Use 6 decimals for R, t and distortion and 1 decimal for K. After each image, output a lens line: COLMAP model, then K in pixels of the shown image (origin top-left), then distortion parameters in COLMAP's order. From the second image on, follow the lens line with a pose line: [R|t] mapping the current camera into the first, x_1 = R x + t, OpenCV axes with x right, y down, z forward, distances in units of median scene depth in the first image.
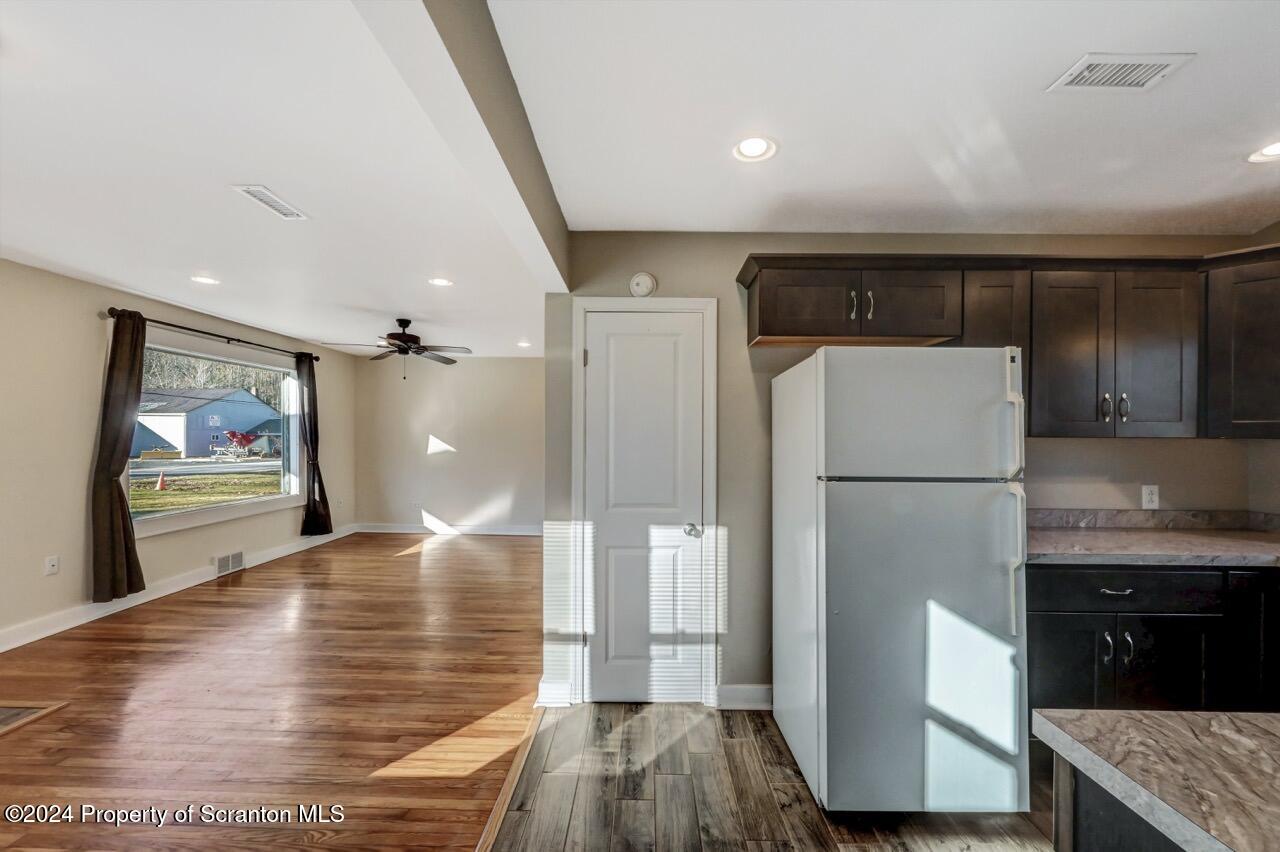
lens RADIAL K [[510.9, 0, 642.0], [0, 510.9, 432.3], [0, 0, 1]] dist [-0.000889, -0.000143]
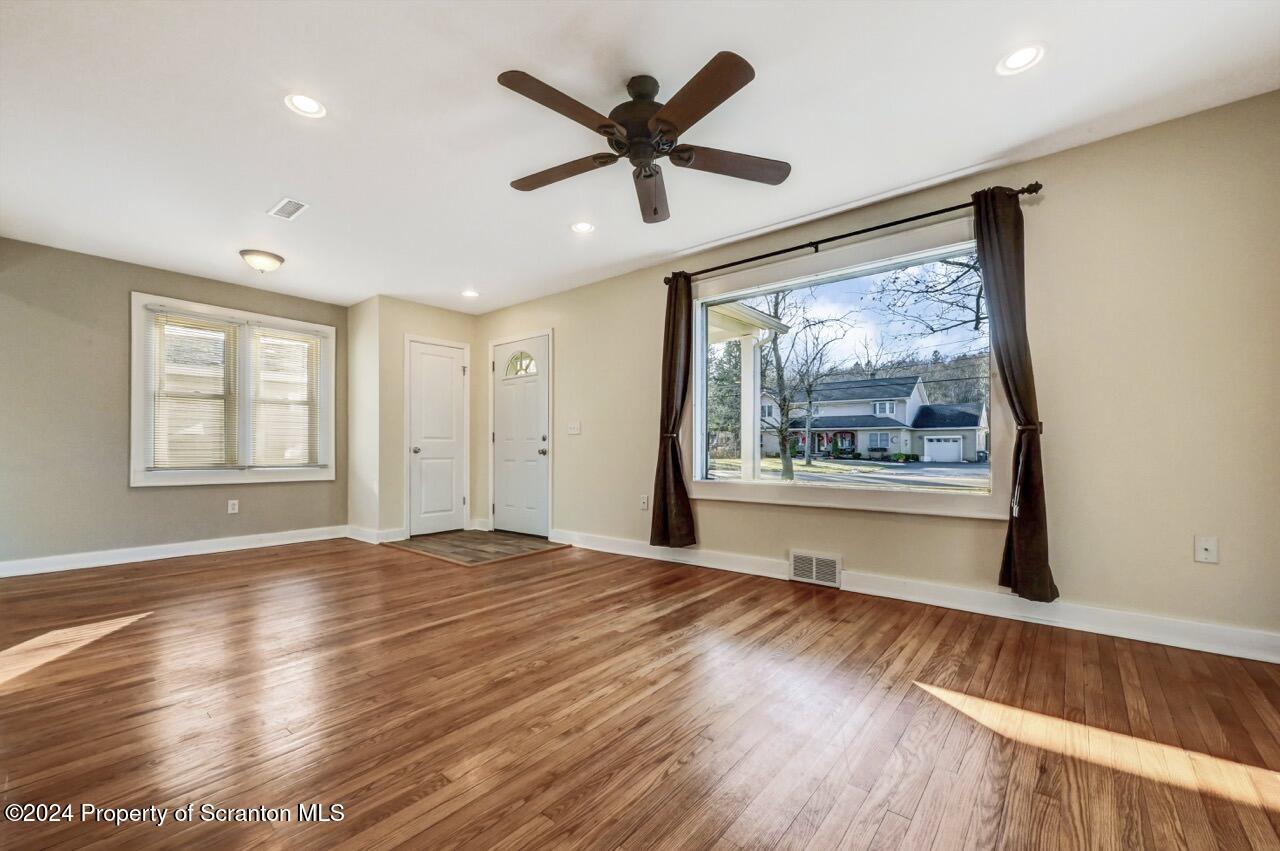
lens RADIAL K [[519.1, 0, 642.4], [0, 519.1, 441.8], [0, 0, 1]] dist [-0.000301, 0.000004]
pose [[-0.622408, -0.016009, -0.782529, -0.107093], [0.001941, 0.999756, -0.021997, 0.095606], [0.782691, -0.015210, -0.622225, 1.214110]]
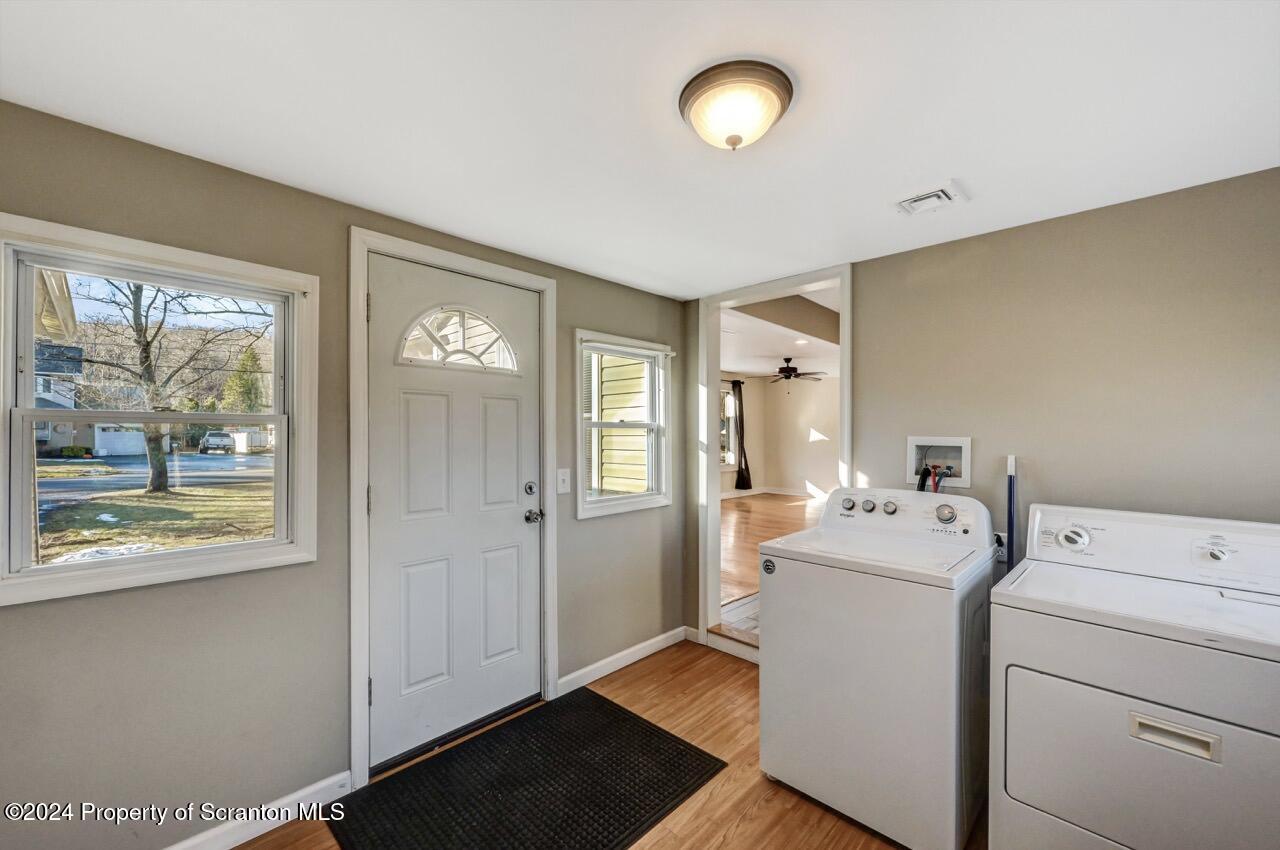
lens RADIAL K [[519.1, 0, 642.4], [0, 519.1, 441.3], [0, 0, 1]] dist [-0.000301, 0.000004]
pose [[0.729198, 0.003377, -0.684295, 0.330185], [0.010164, 0.999824, 0.015765, 0.018413], [0.684228, -0.018451, 0.729035, -0.538238]]
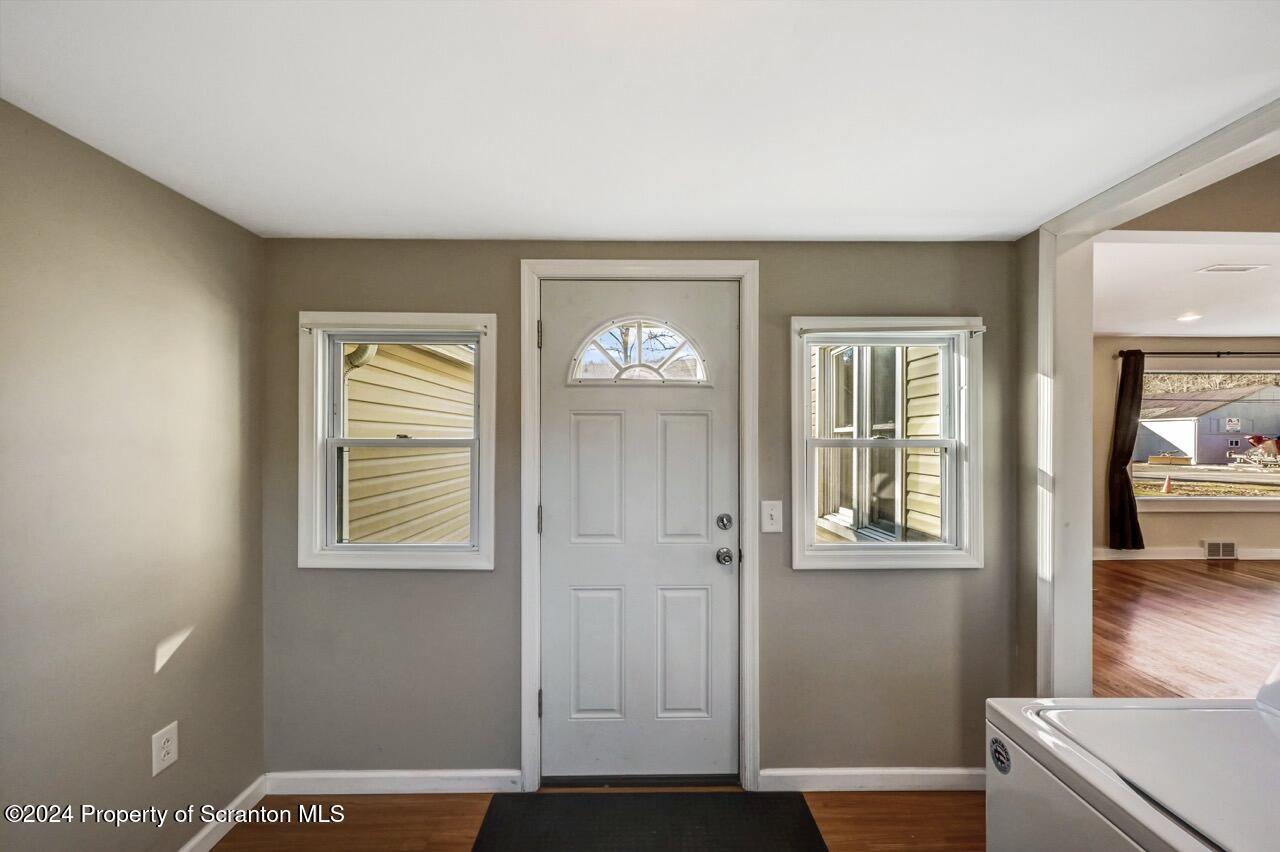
lens RADIAL K [[513.1, 0, 636.0], [0, 513.1, 444.4], [0, 0, 1]] dist [-0.000436, -0.000038]
pose [[0.008100, 0.005196, -0.999954, 0.313284], [0.006682, 0.999964, 0.005250, 0.005466], [0.999945, -0.006724, 0.008065, -0.300274]]
